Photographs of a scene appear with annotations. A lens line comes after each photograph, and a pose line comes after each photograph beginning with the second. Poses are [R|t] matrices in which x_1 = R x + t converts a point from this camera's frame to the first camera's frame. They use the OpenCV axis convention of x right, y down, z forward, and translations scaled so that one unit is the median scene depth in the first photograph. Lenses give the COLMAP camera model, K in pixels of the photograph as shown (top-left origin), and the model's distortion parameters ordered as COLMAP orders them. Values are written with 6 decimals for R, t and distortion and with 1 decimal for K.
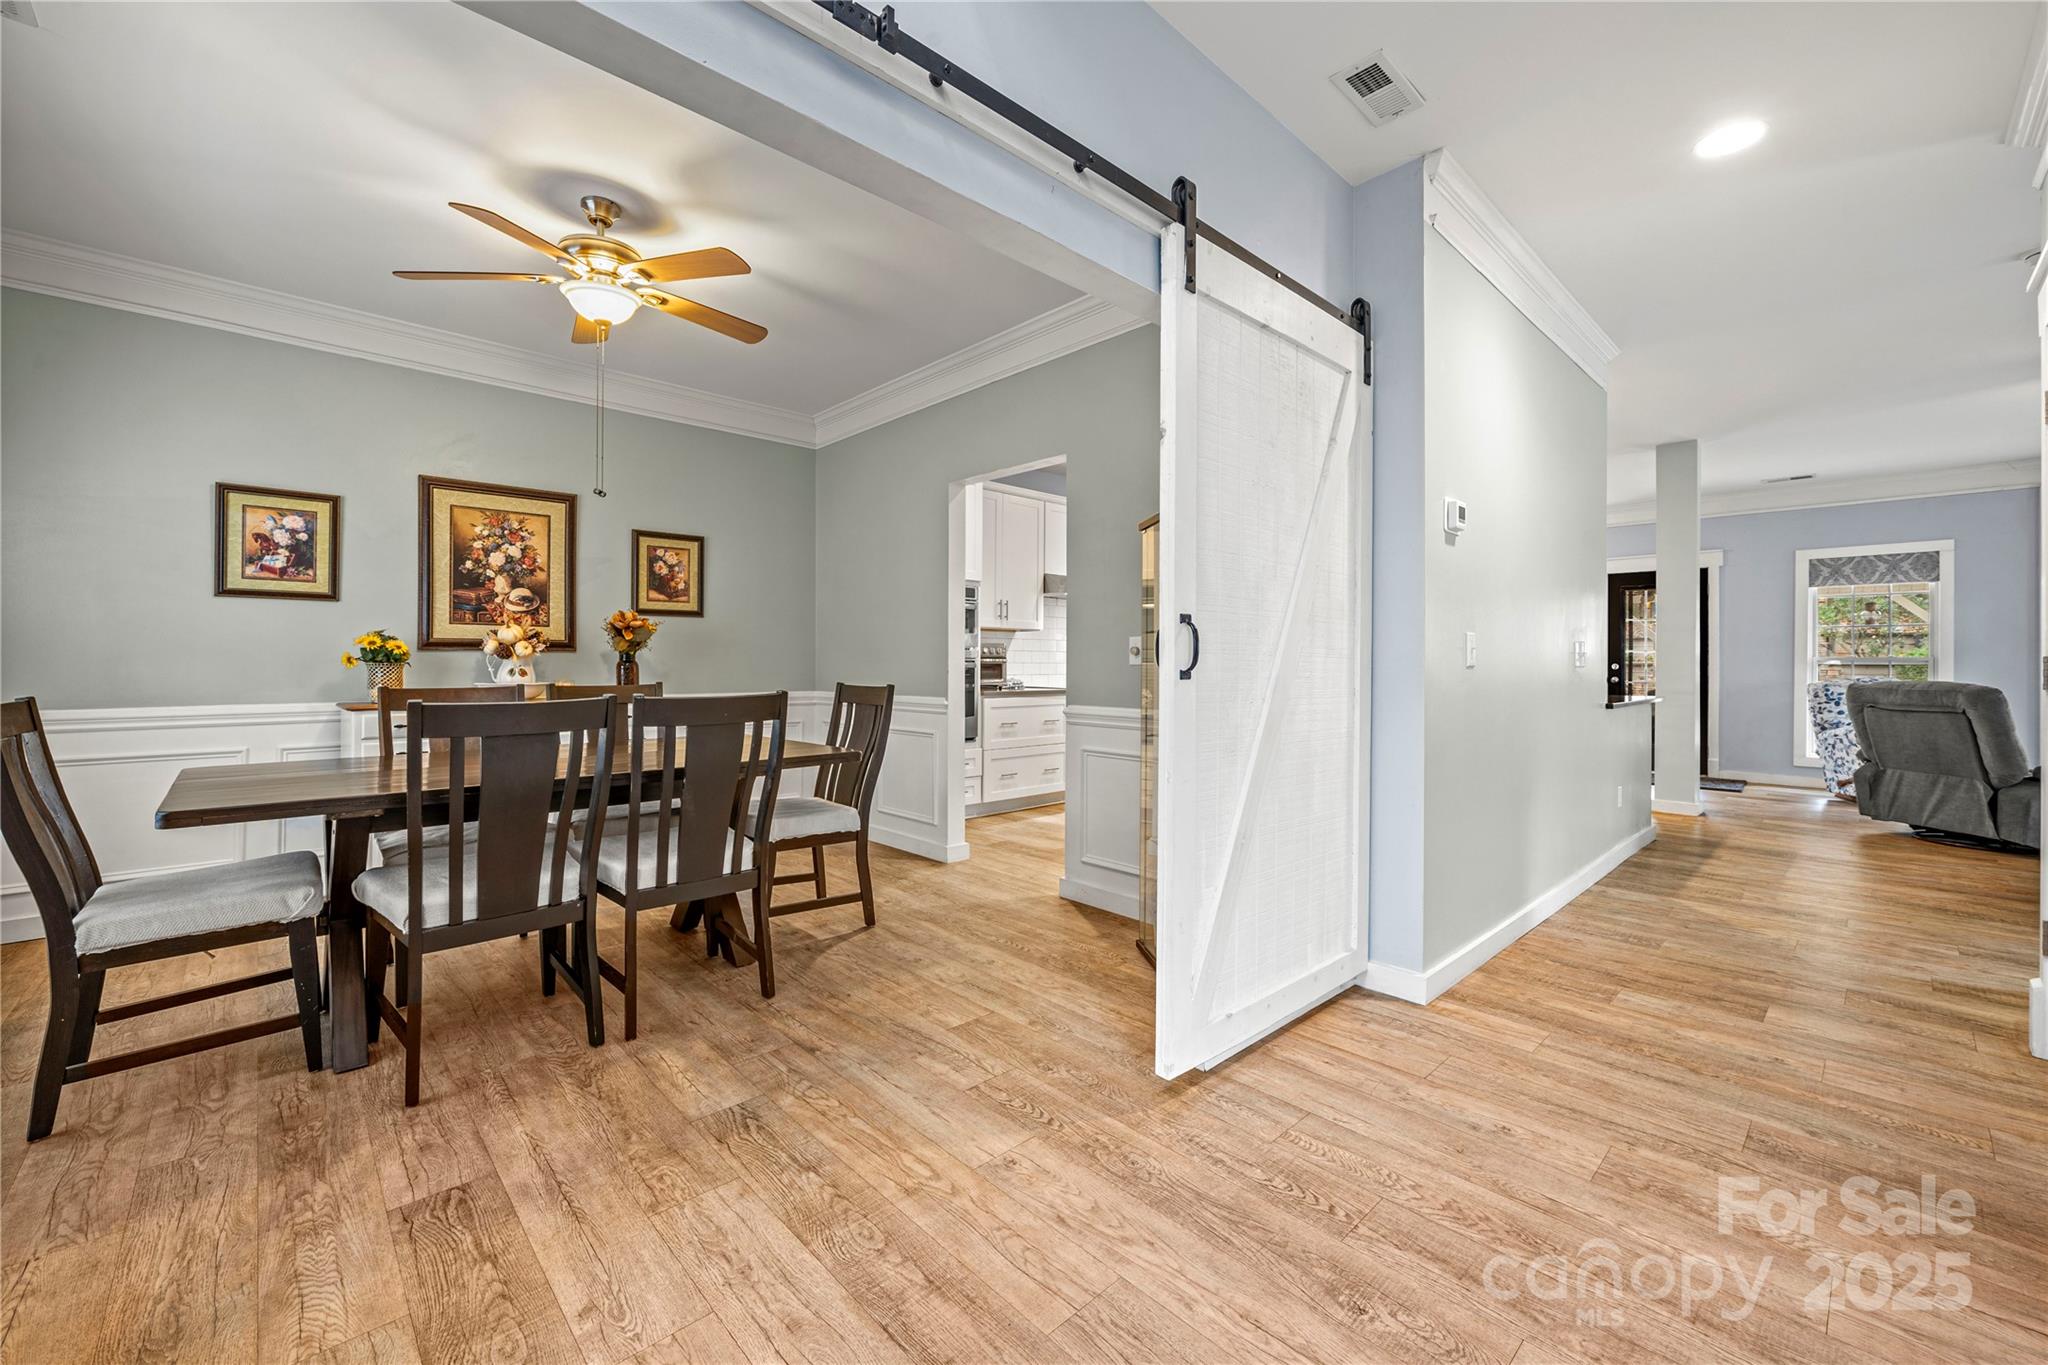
lens RADIAL K [[823.6, 0, 1019.1], [0, 823.6, 652.7], [0, 0, 1]] dist [-0.001141, 0.001033]
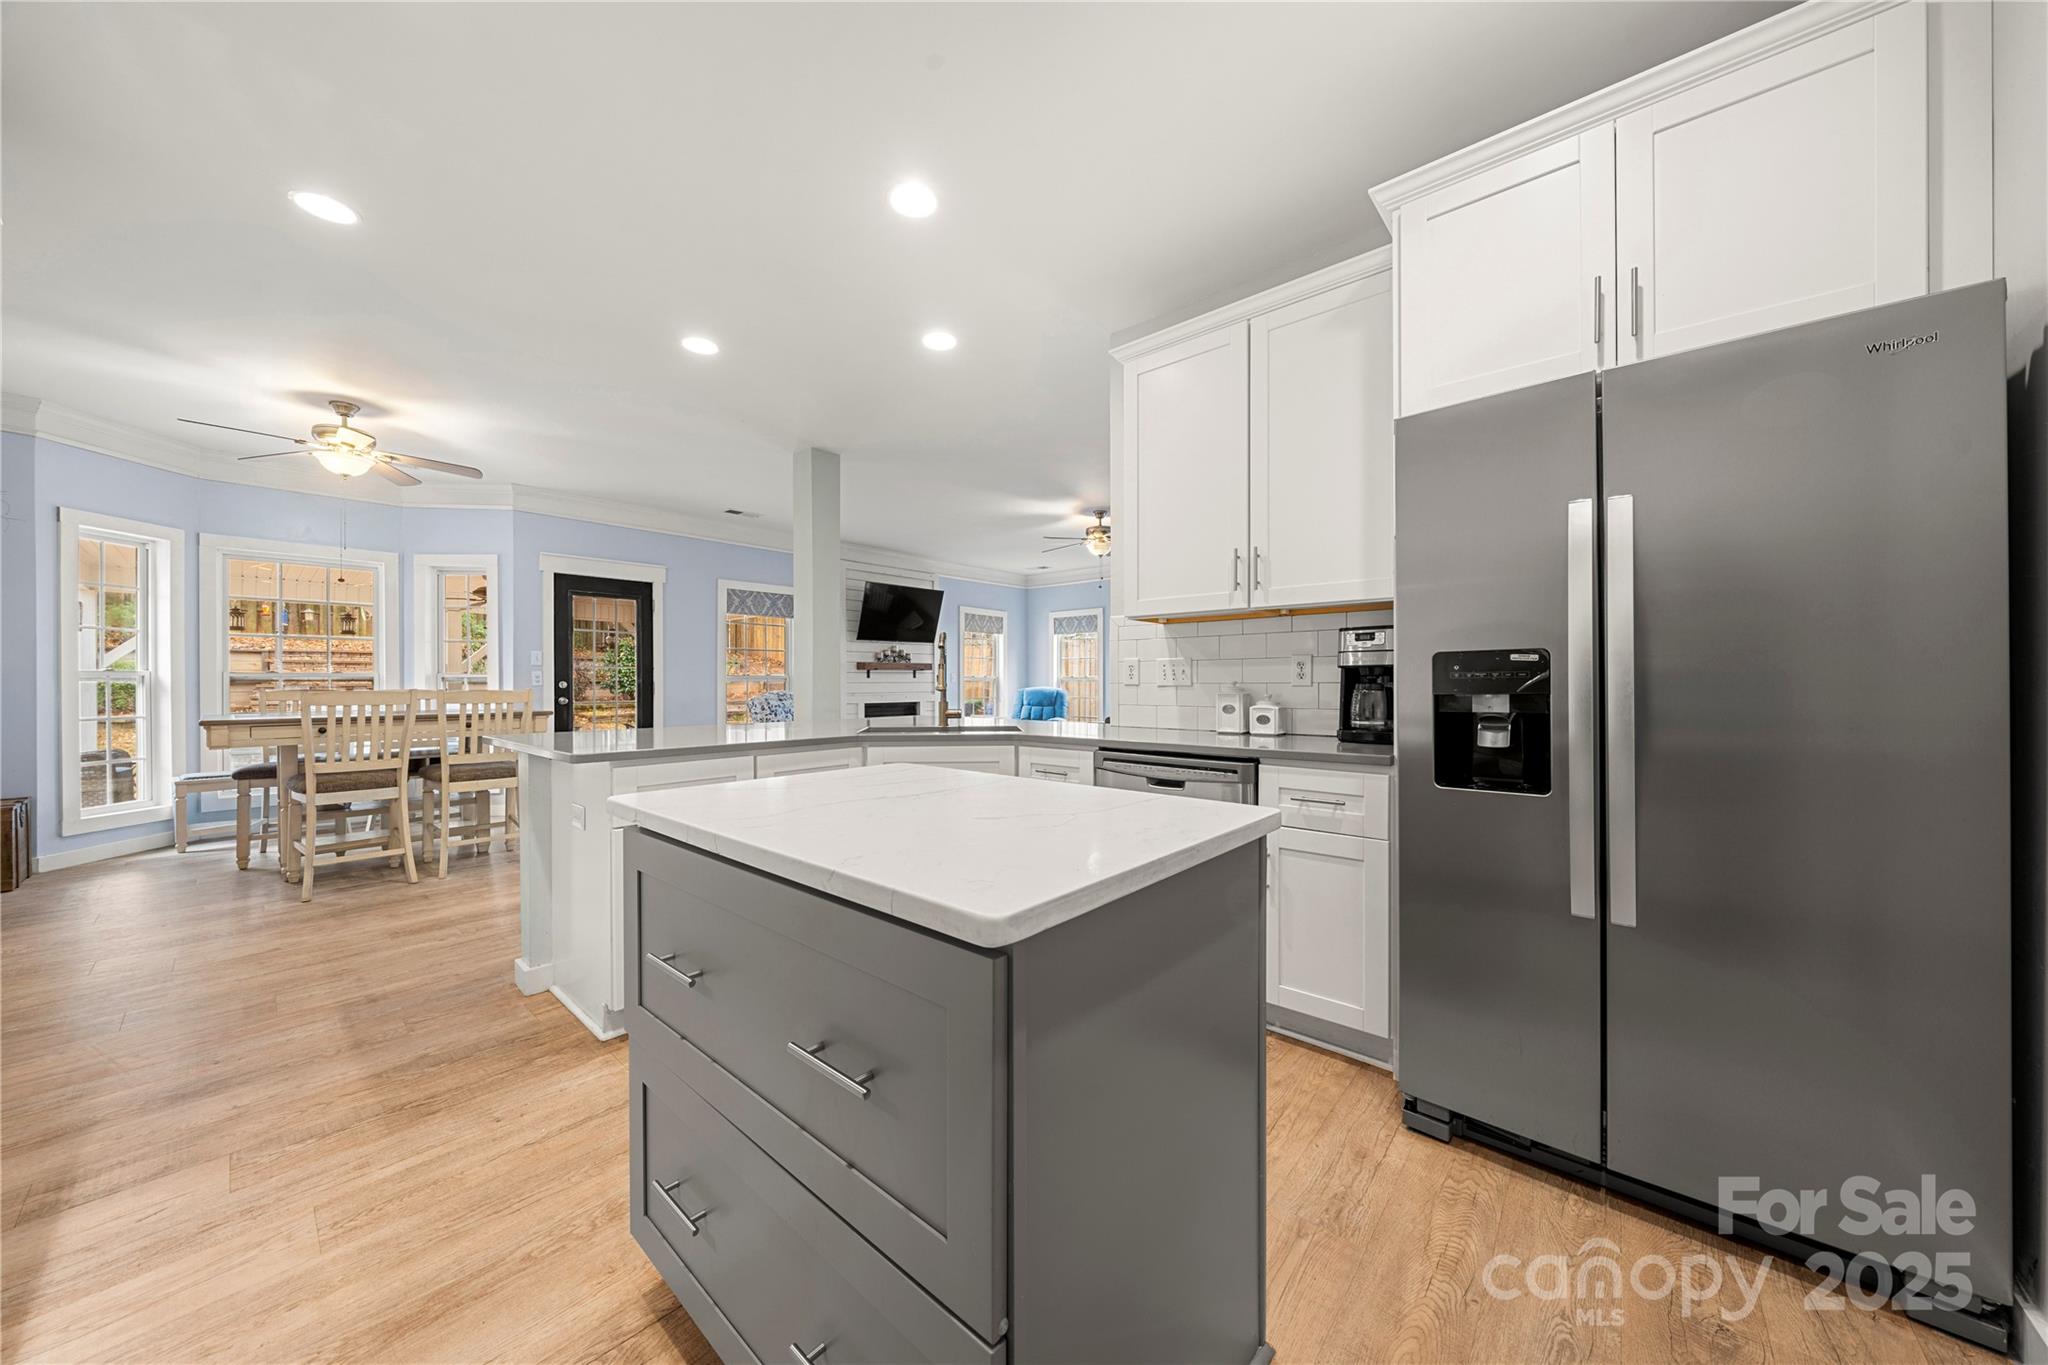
lens RADIAL K [[692.5, 0, 1016.4], [0, 692.5, 686.9], [0, 0, 1]] dist [-0.002473, -0.000023]
pose [[-0.095243, -0.012472, 0.995376, -0.036515], [-0.010462, 0.999879, 0.011527, 0.010181], [-0.995399, -0.009315, -0.095362, 1.067644]]
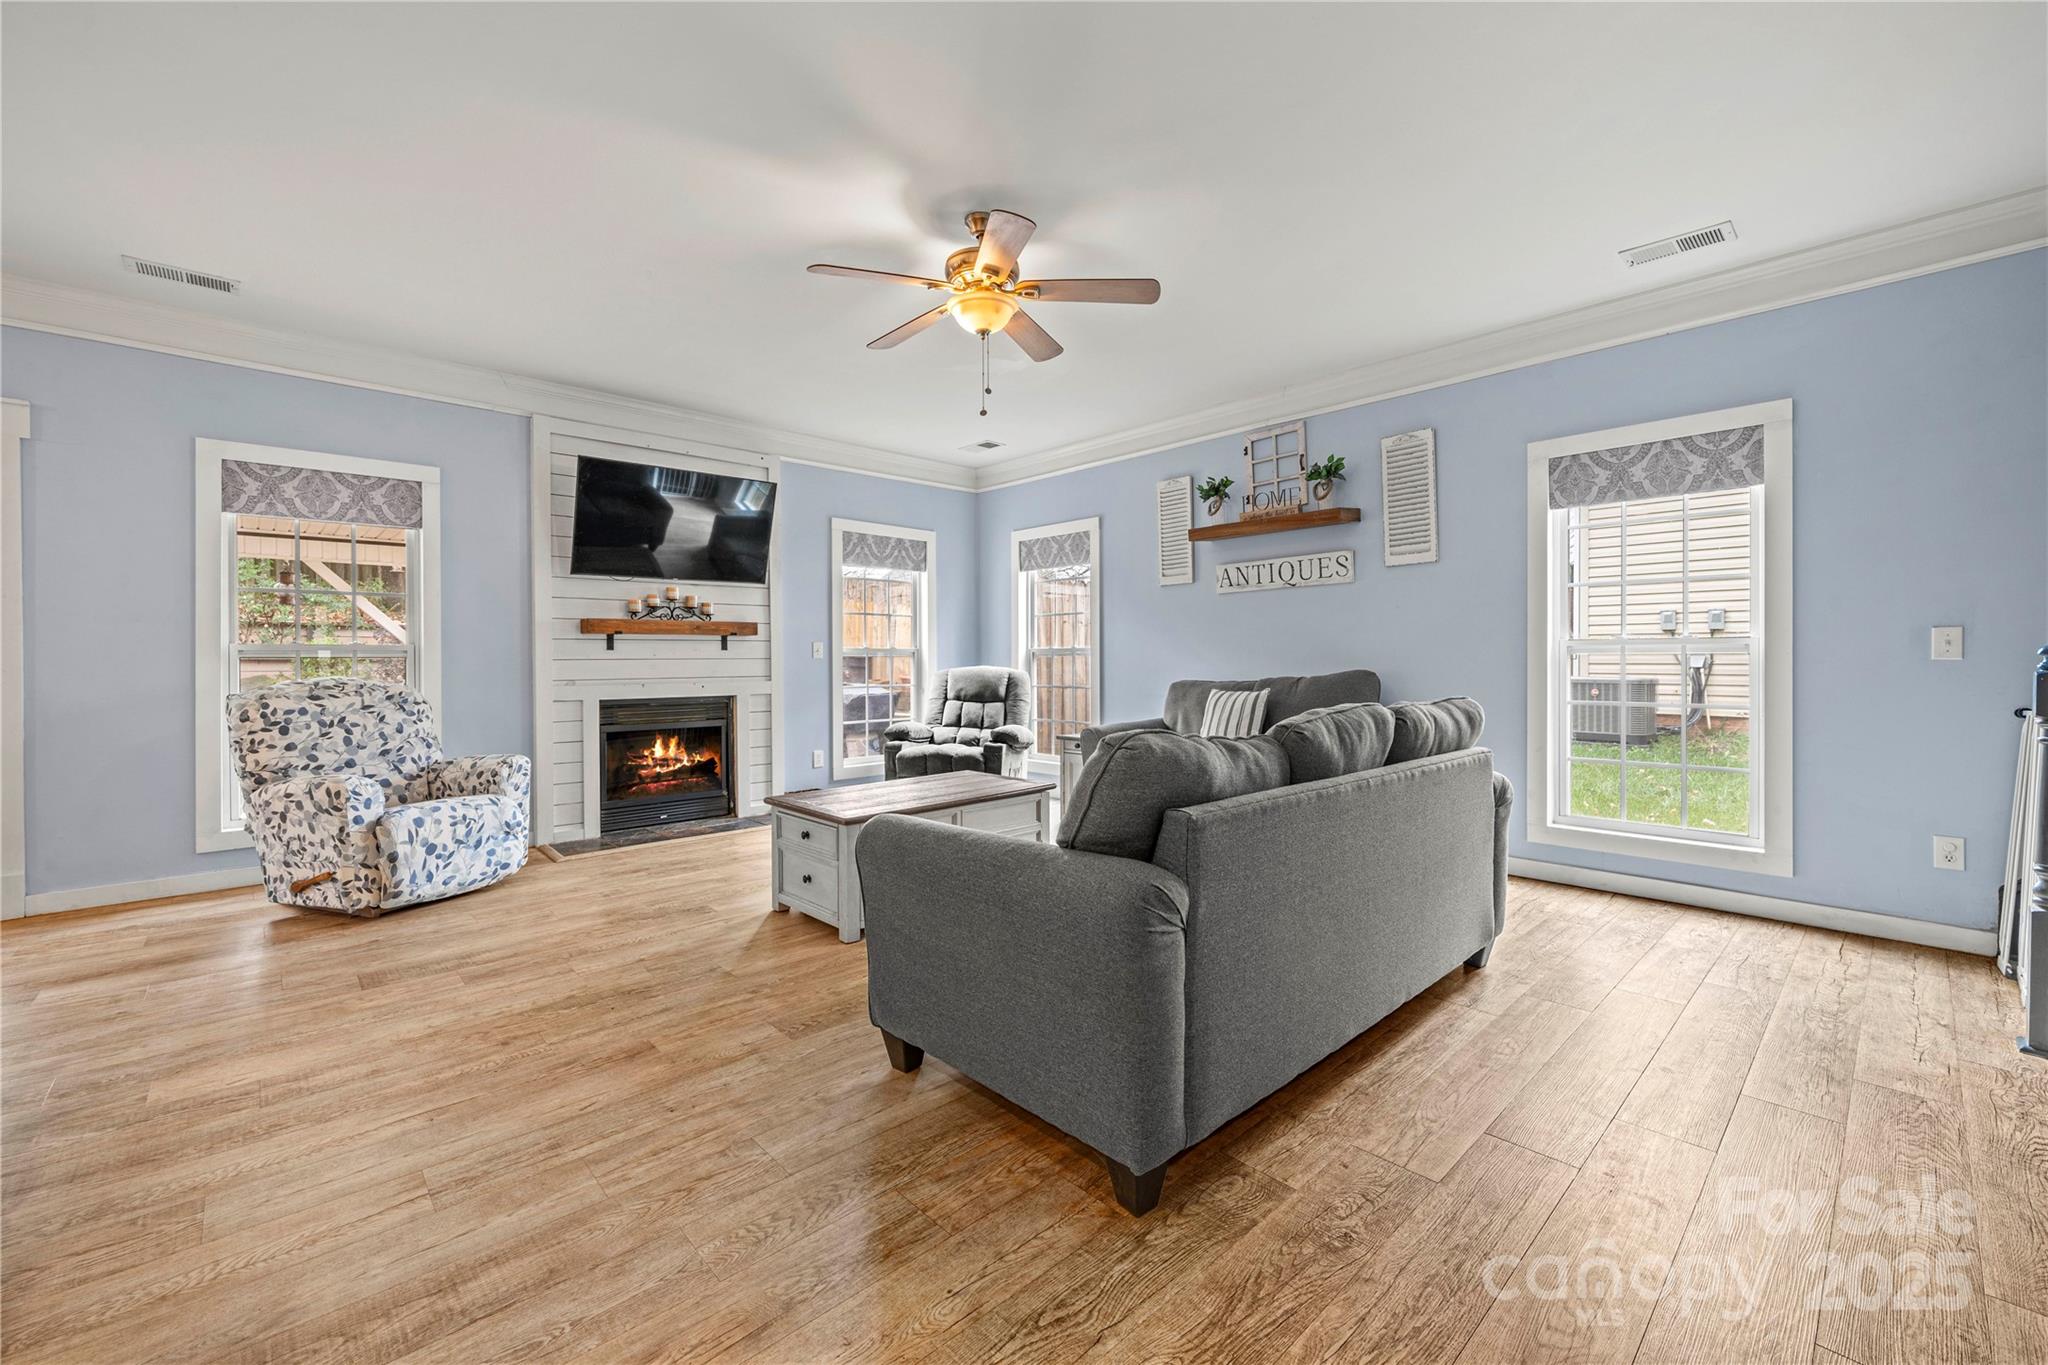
lens RADIAL K [[824.4, 0, 1015.9], [0, 824.4, 672.3], [0, 0, 1]] dist [-0.000063, 0.000061]
pose [[0.007316, -0.021554, 0.999741, 0.665181], [-0.007837, 0.999736, 0.021611, 0.013058], [-0.999943, -0.007993, 0.007145, 0.747513]]
